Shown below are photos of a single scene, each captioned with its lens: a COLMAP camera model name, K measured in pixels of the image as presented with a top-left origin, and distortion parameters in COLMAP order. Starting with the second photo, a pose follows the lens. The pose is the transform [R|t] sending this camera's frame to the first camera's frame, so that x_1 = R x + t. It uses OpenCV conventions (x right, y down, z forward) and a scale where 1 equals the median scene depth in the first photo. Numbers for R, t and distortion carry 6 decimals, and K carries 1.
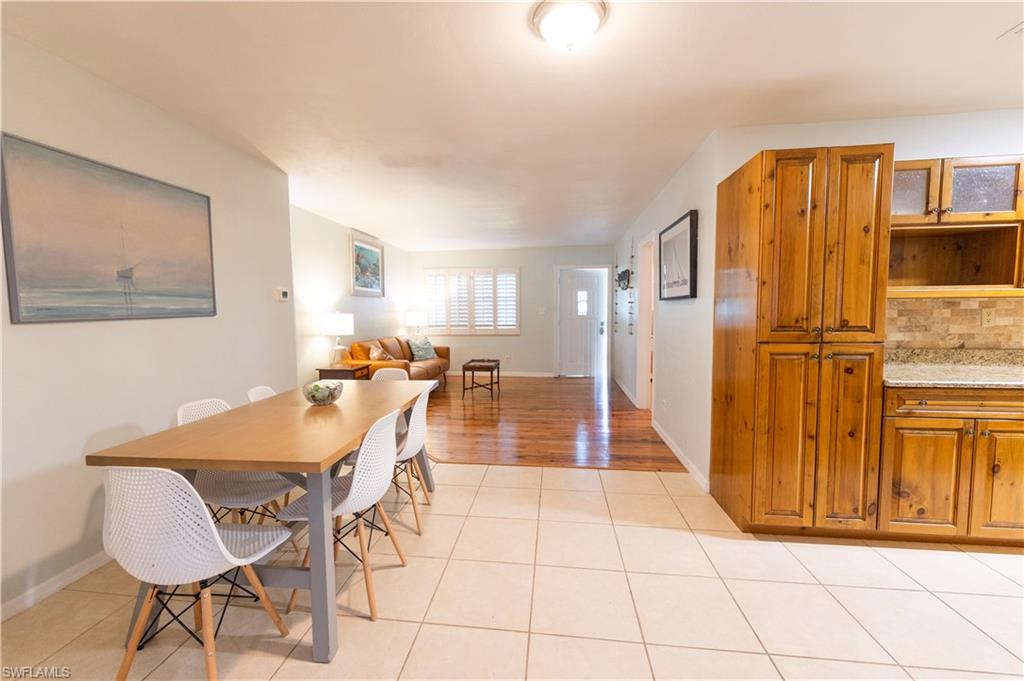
lens RADIAL K [[417.7, 0, 505.1], [0, 417.7, 338.9], [0, 0, 1]] dist [-0.001854, -0.000024]
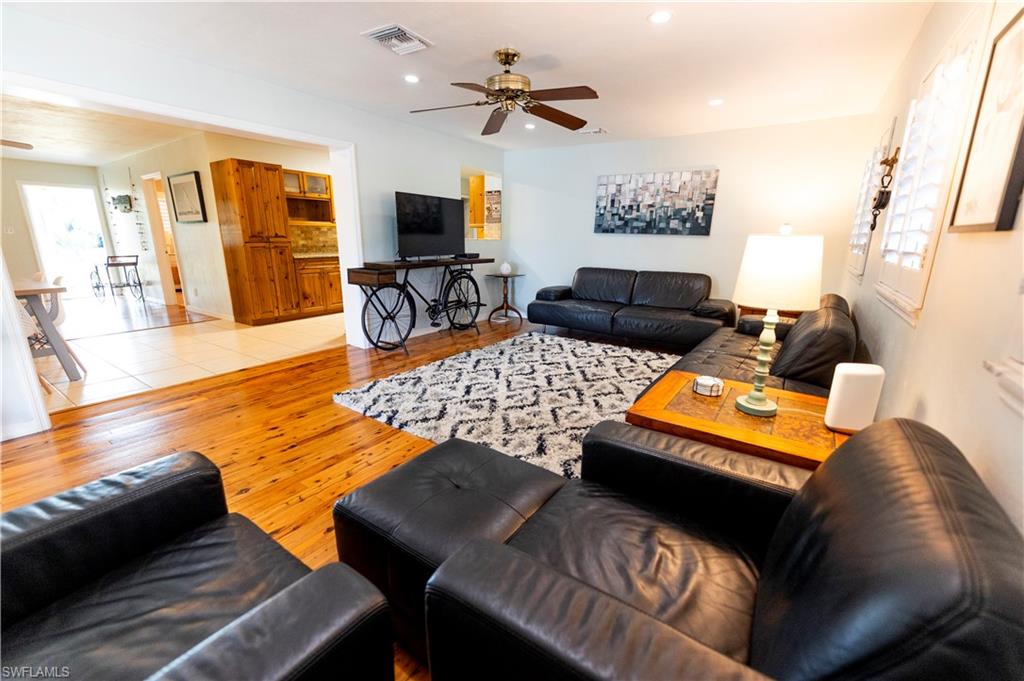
lens RADIAL K [[417.7, 0, 508.3], [0, 417.7, 343.6], [0, 0, 1]] dist [-0.001854, -0.000024]
pose [[0.465274, -0.206475, 0.860749, -0.856123], [0.051735, 0.977095, 0.206419, 0.157256], [-0.883653, -0.051511, 0.465299, -1.457669]]
